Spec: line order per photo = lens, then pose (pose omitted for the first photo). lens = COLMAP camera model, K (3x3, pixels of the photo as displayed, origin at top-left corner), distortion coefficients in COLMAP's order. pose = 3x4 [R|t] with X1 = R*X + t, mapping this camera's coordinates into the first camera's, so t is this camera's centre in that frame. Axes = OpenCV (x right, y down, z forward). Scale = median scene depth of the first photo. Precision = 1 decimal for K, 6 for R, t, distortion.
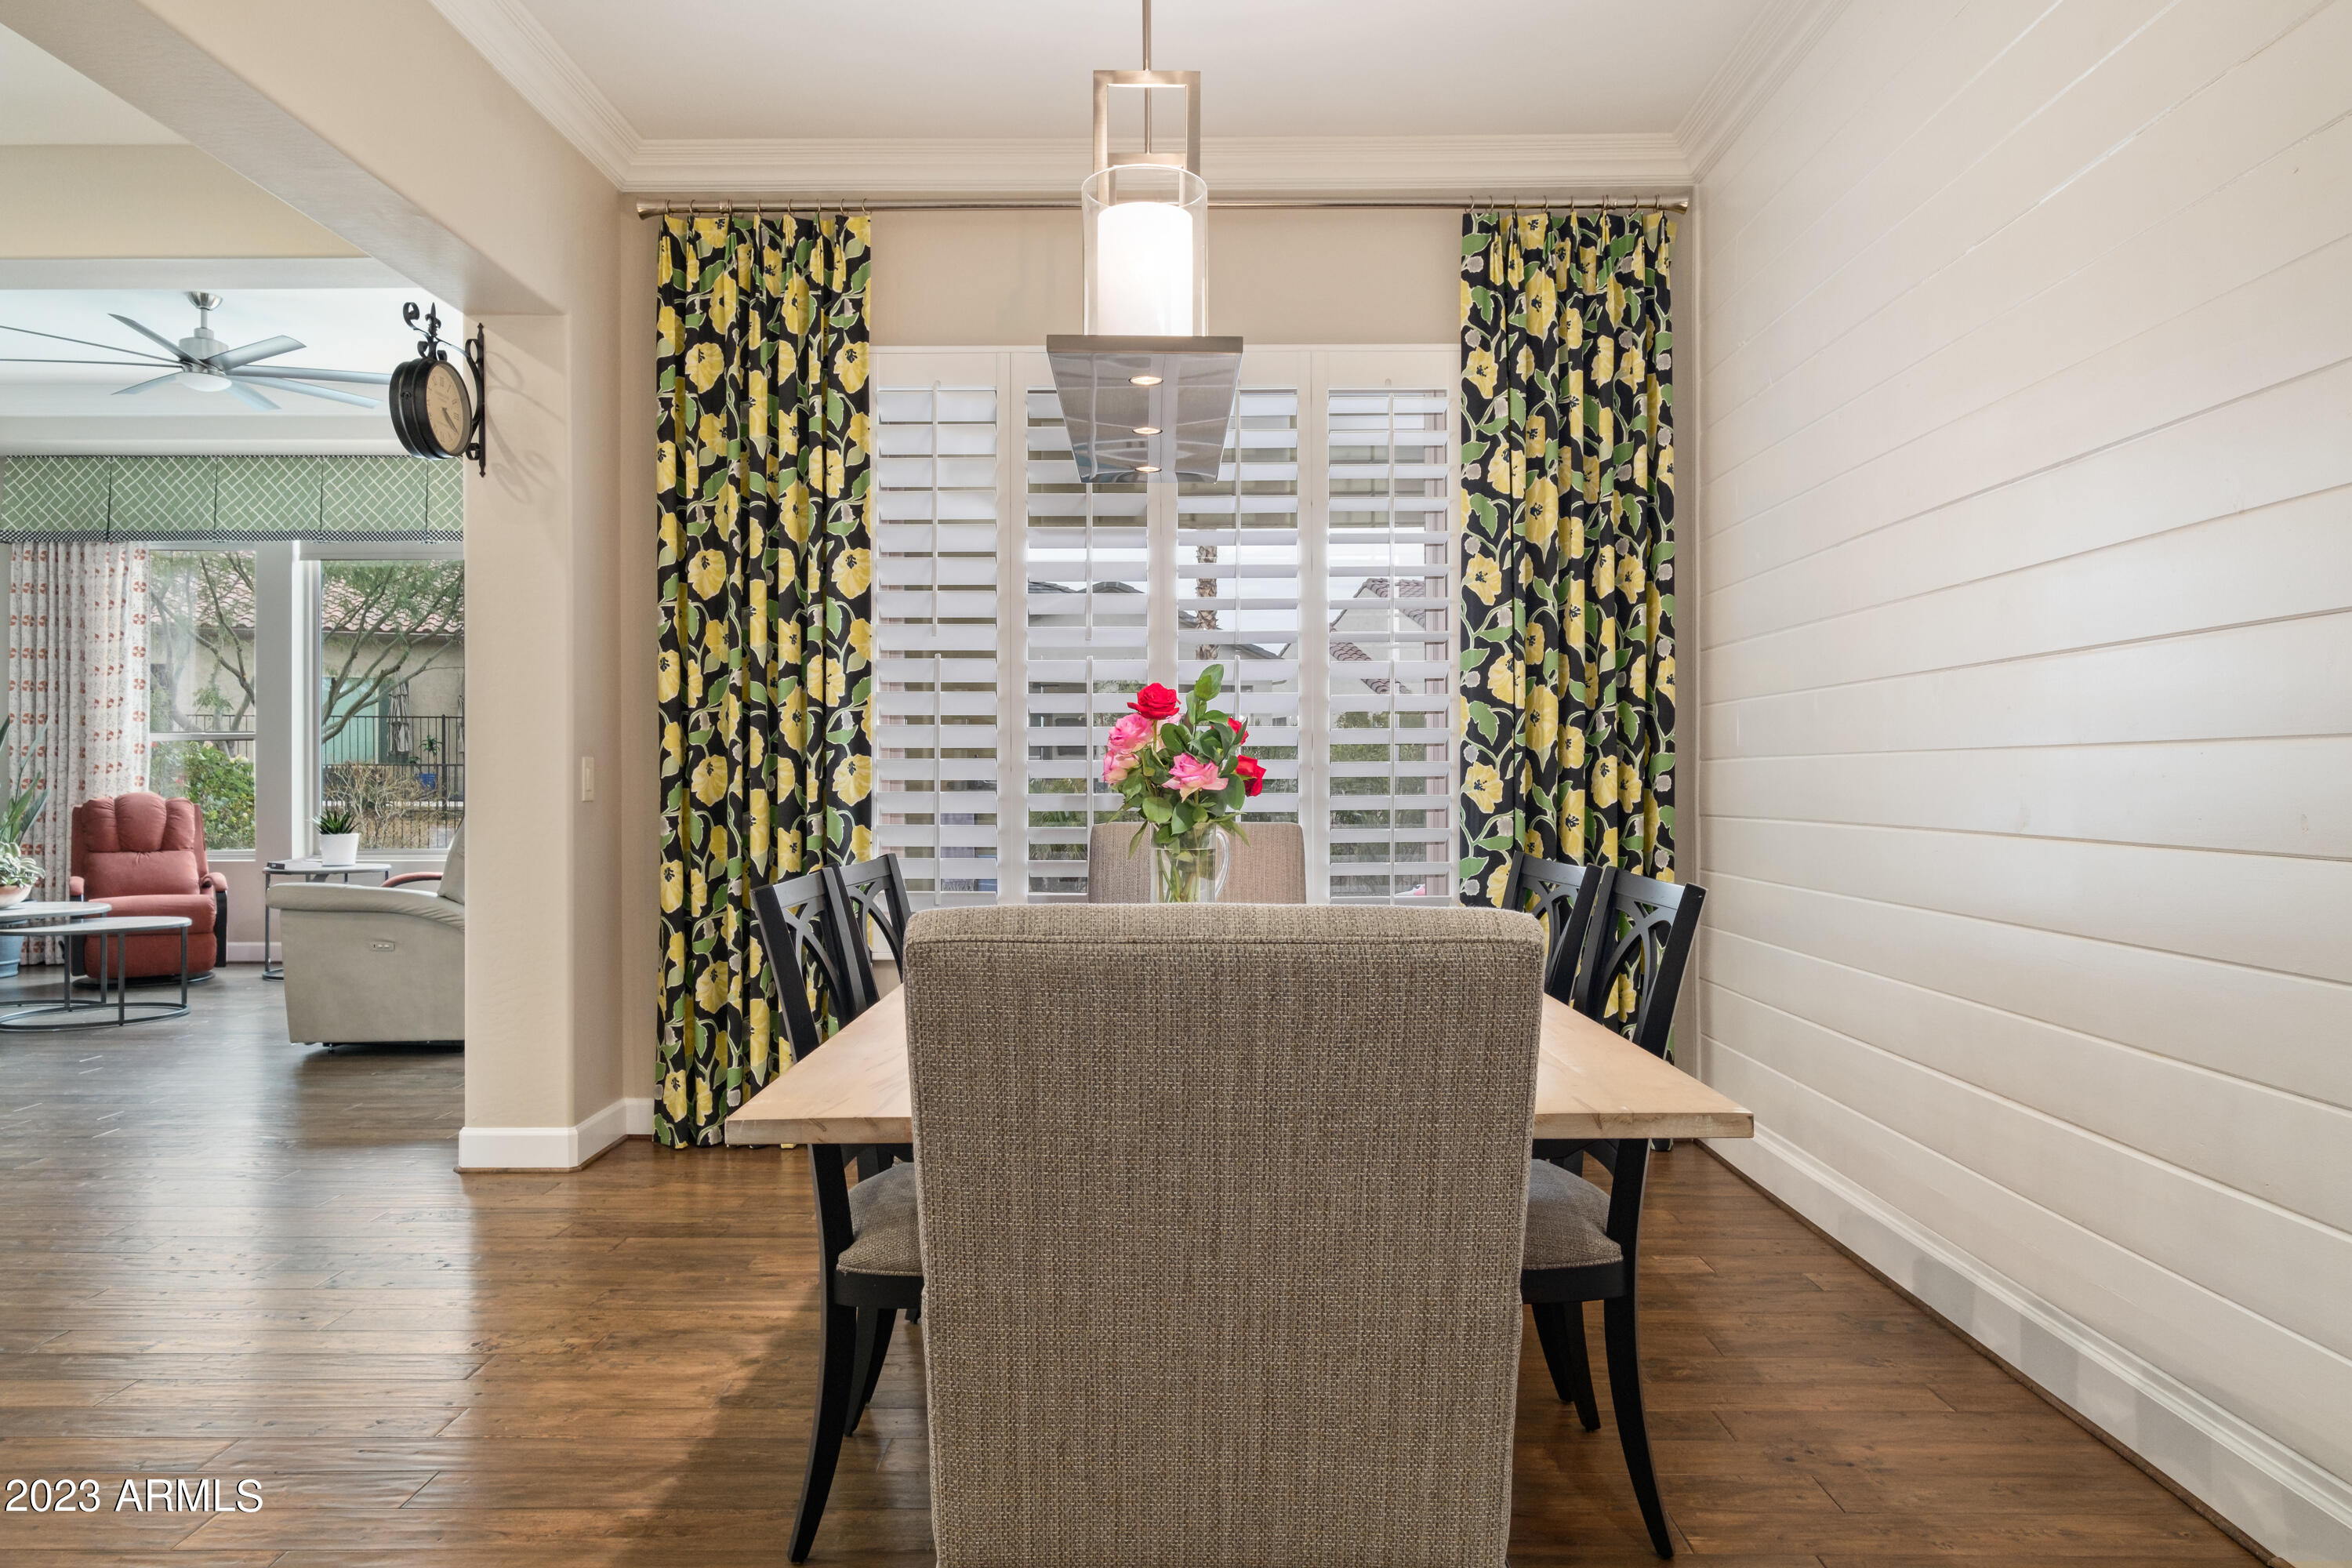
lens RADIAL K [[1523.9, 0, 1174.2], [0, 1523.9, 764.3], [0, 0, 1]] dist [0.005161, 0.000323]
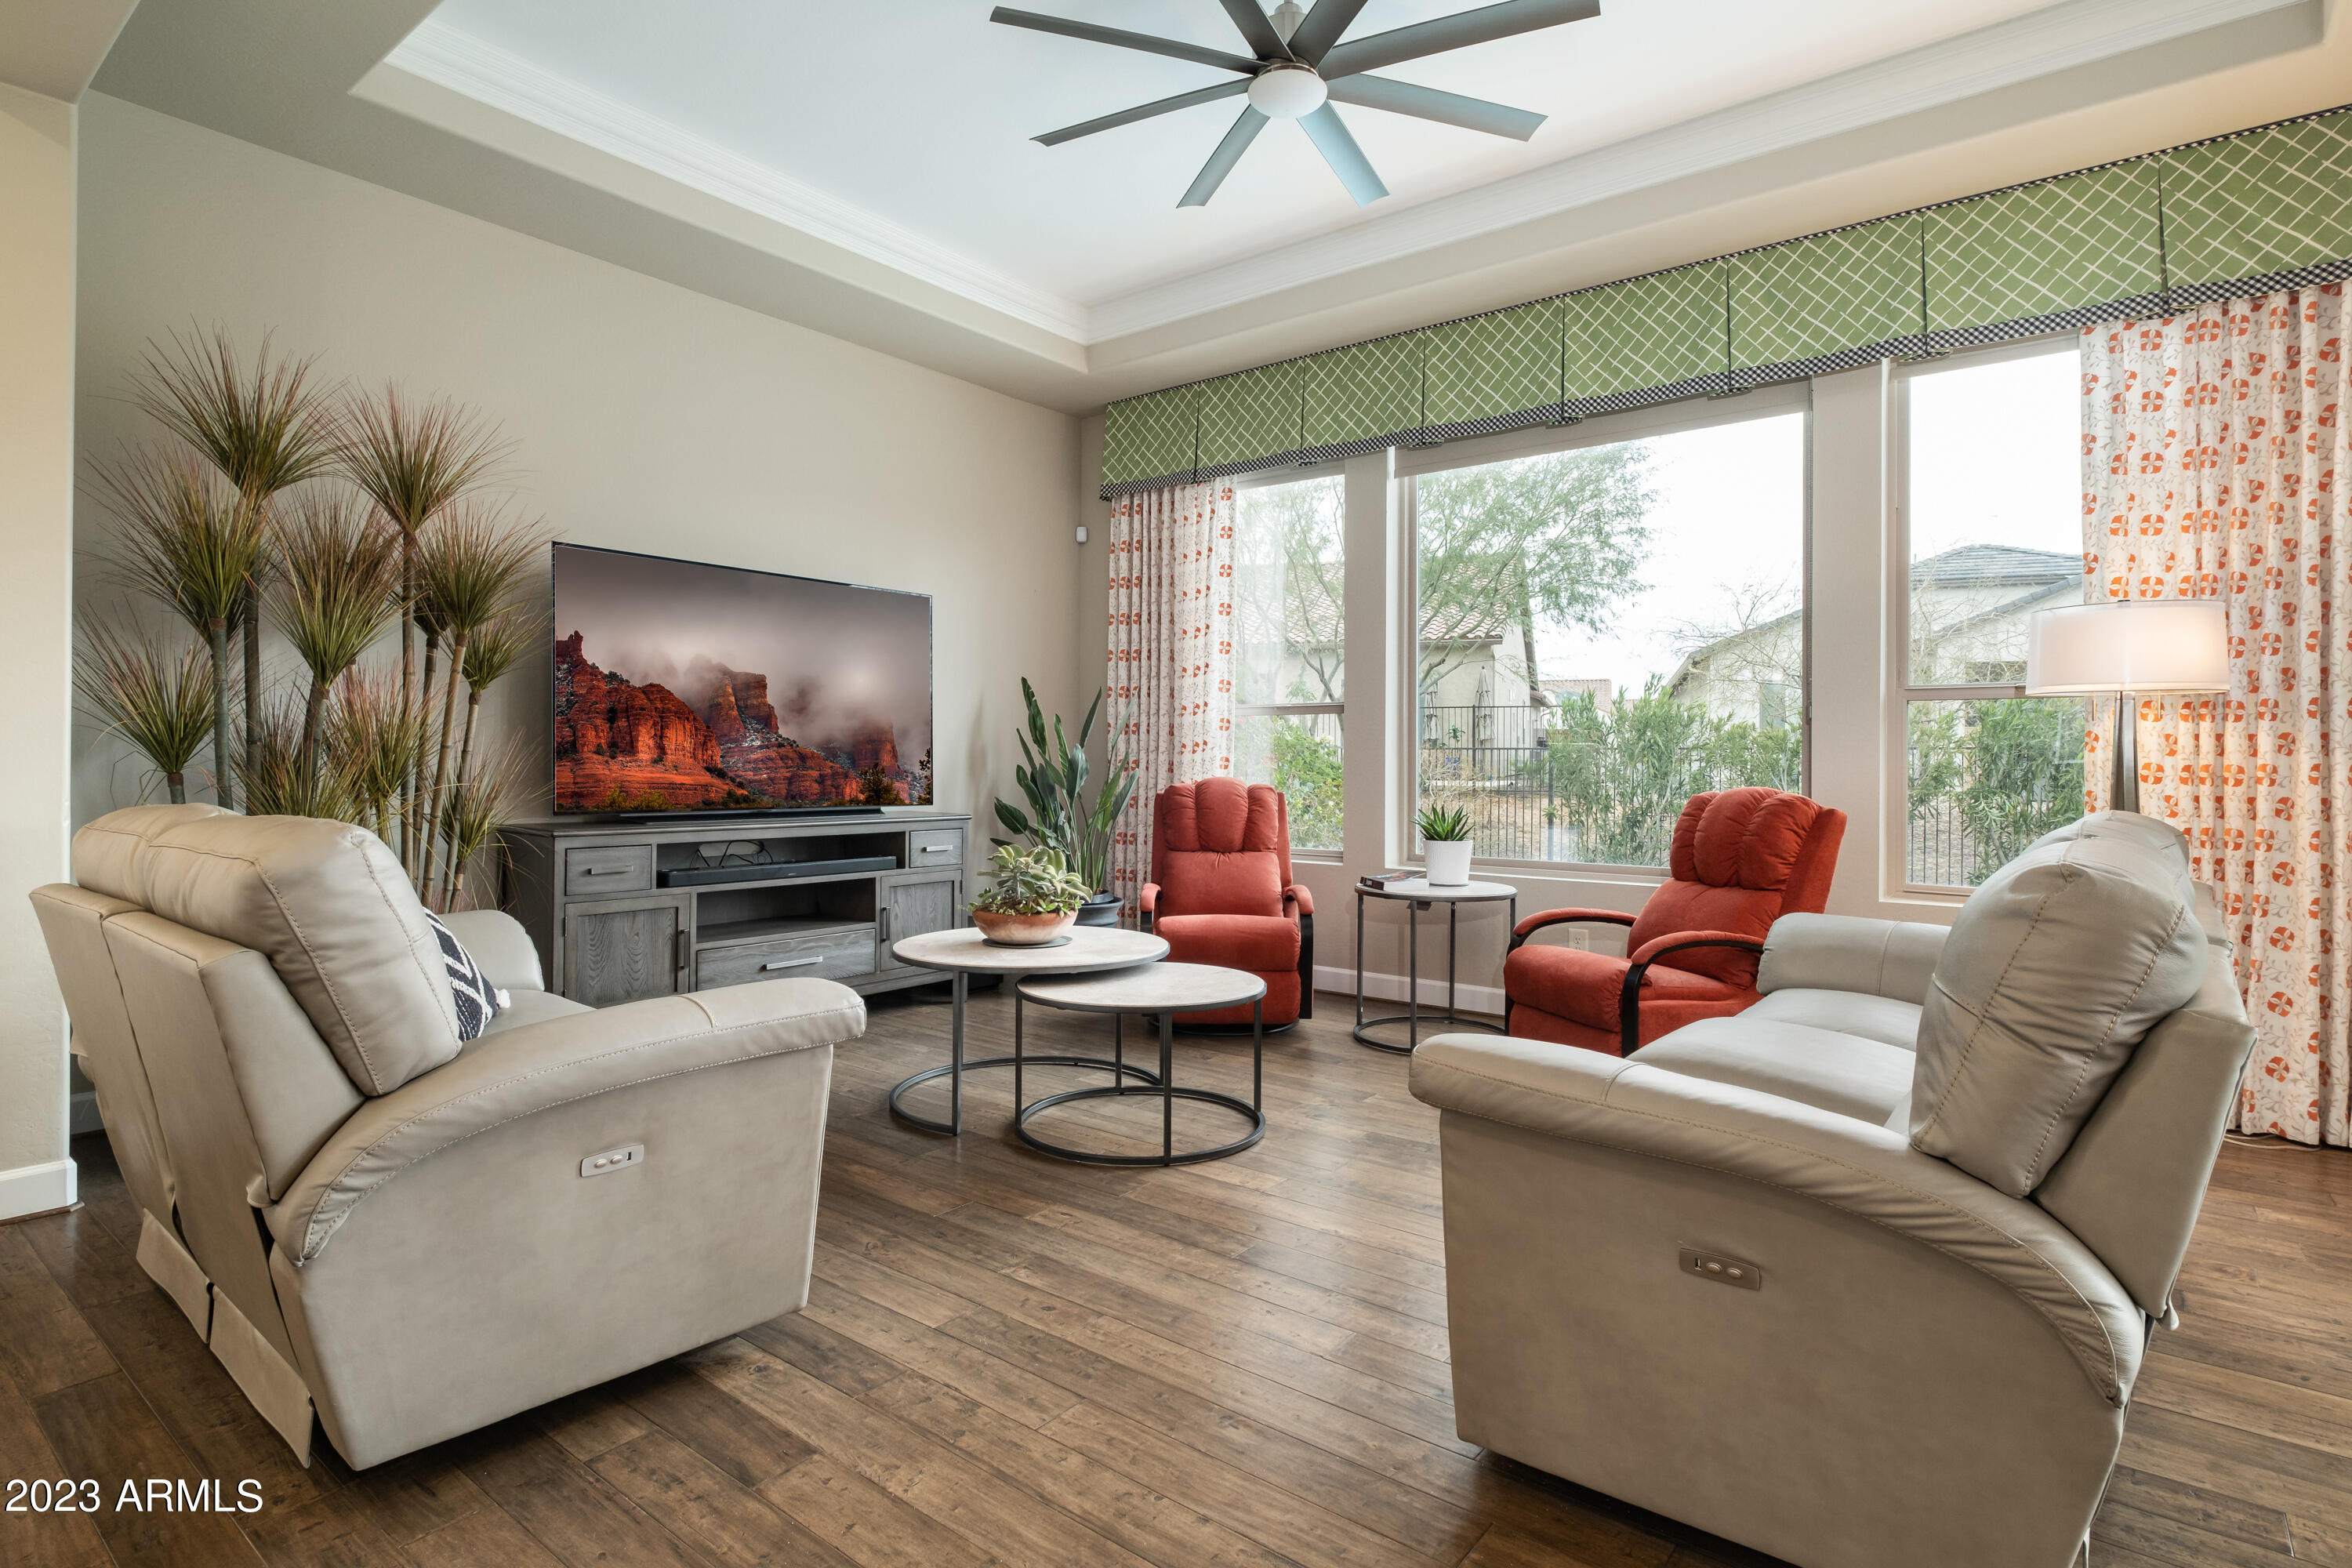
lens RADIAL K [[1205.2, 0, 1182.1], [0, 1205.2, 751.1], [0, 0, 1]] dist [0.000160, -0.000056]
pose [[0.789544, 0.003667, -0.613683, -0.294879], [-0.003870, 0.999992, 0.000996, 0.003968], [0.613682, 0.001588, 0.789552, 0.472038]]
